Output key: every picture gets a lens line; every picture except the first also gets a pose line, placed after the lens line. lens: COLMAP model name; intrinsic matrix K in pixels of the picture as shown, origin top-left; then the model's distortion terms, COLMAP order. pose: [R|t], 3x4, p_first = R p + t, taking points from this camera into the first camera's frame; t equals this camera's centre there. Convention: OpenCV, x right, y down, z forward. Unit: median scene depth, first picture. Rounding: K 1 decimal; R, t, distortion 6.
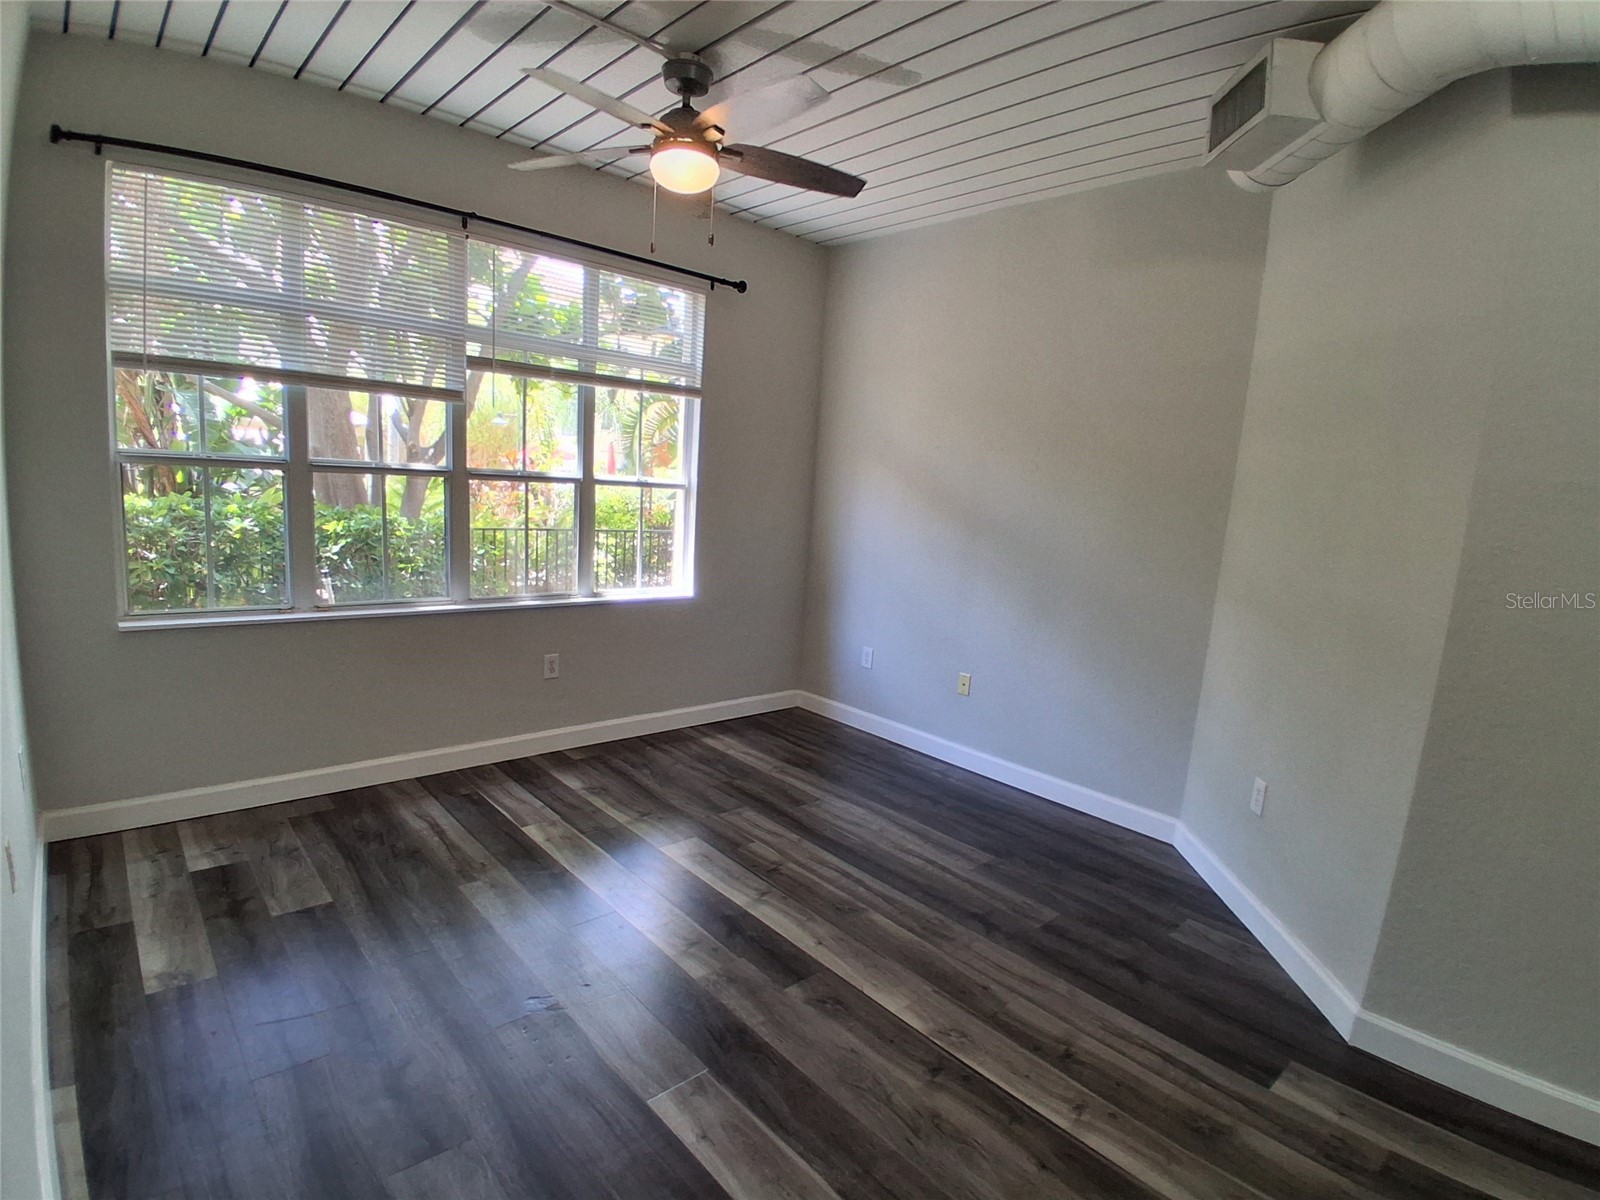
lens RADIAL K [[802.5, 0, 791.2], [0, 802.5, 599.3], [0, 0, 1]] dist [0.009144, -0.044709]
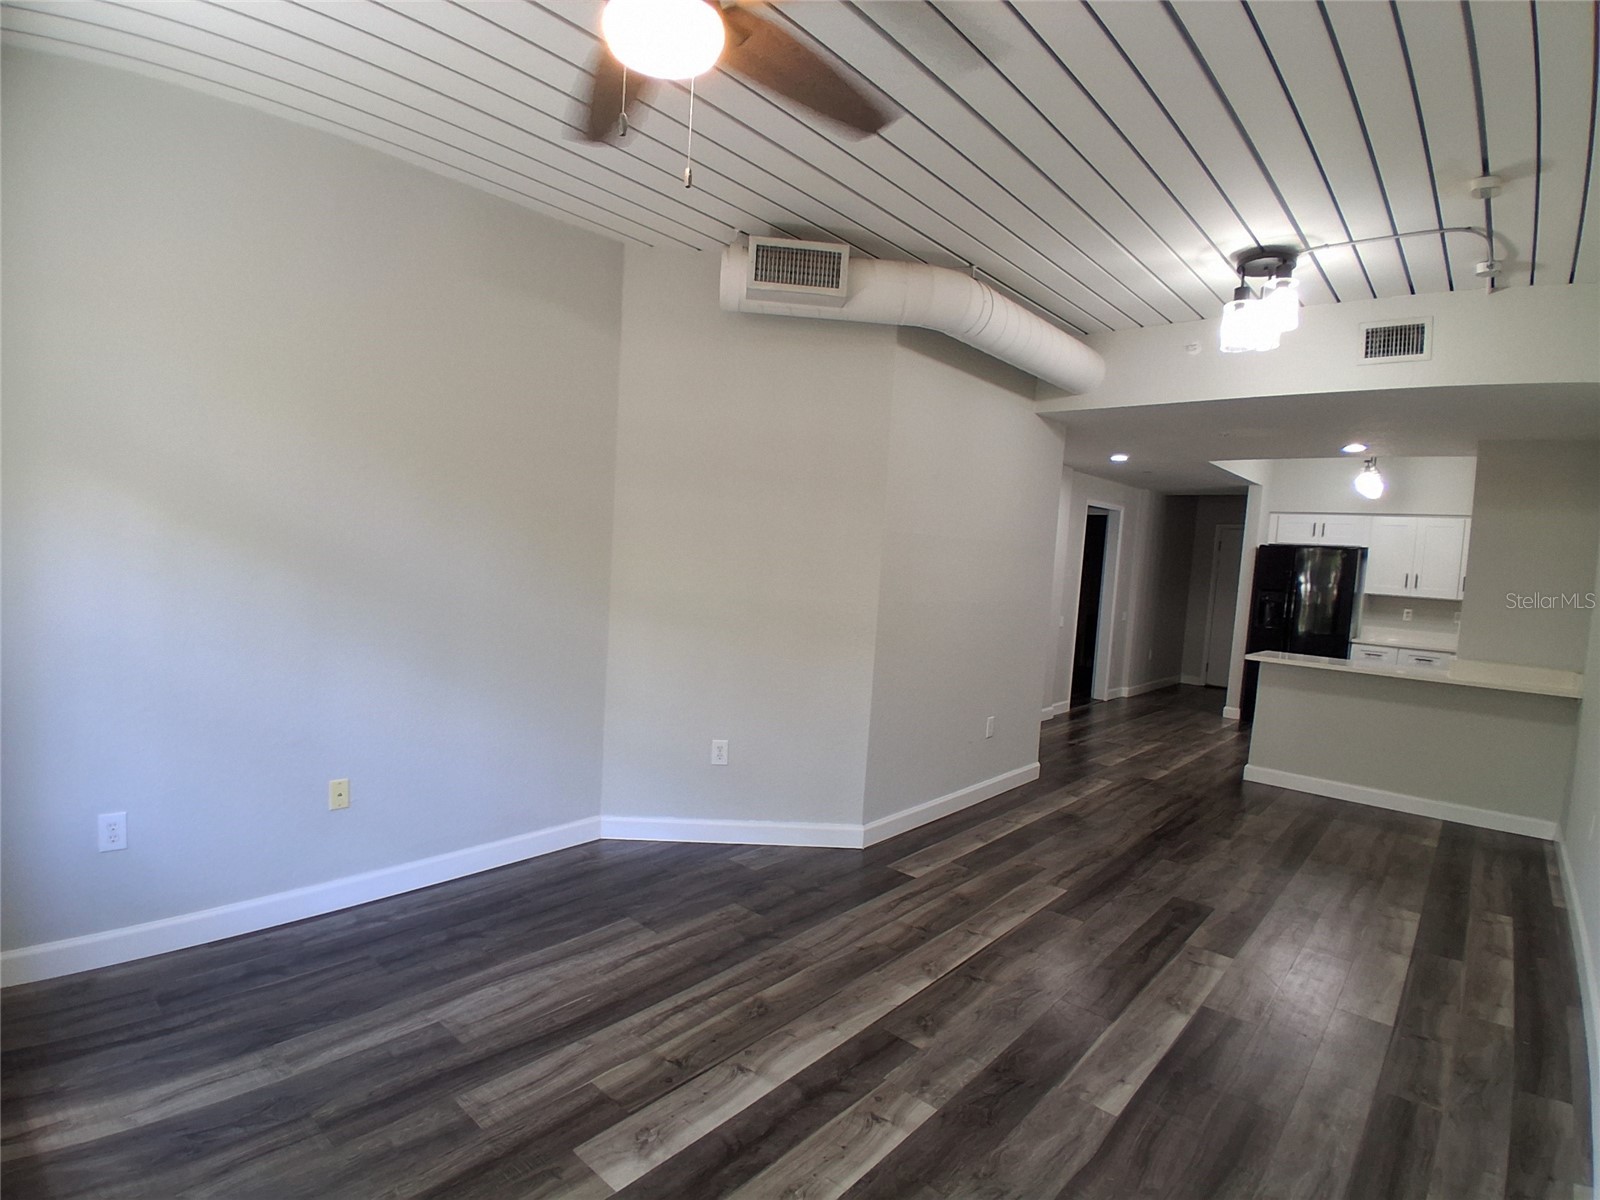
lens RADIAL K [[802.5, 0, 791.2], [0, 802.5, 599.3], [0, 0, 1]] dist [0.009144, -0.044709]
pose [[-0.114050, -0.128850, 0.985084, -0.682270], [0.079038, 0.987234, 0.138282, -0.176429], [-0.990326, 0.093630, -0.102410, 0.891715]]
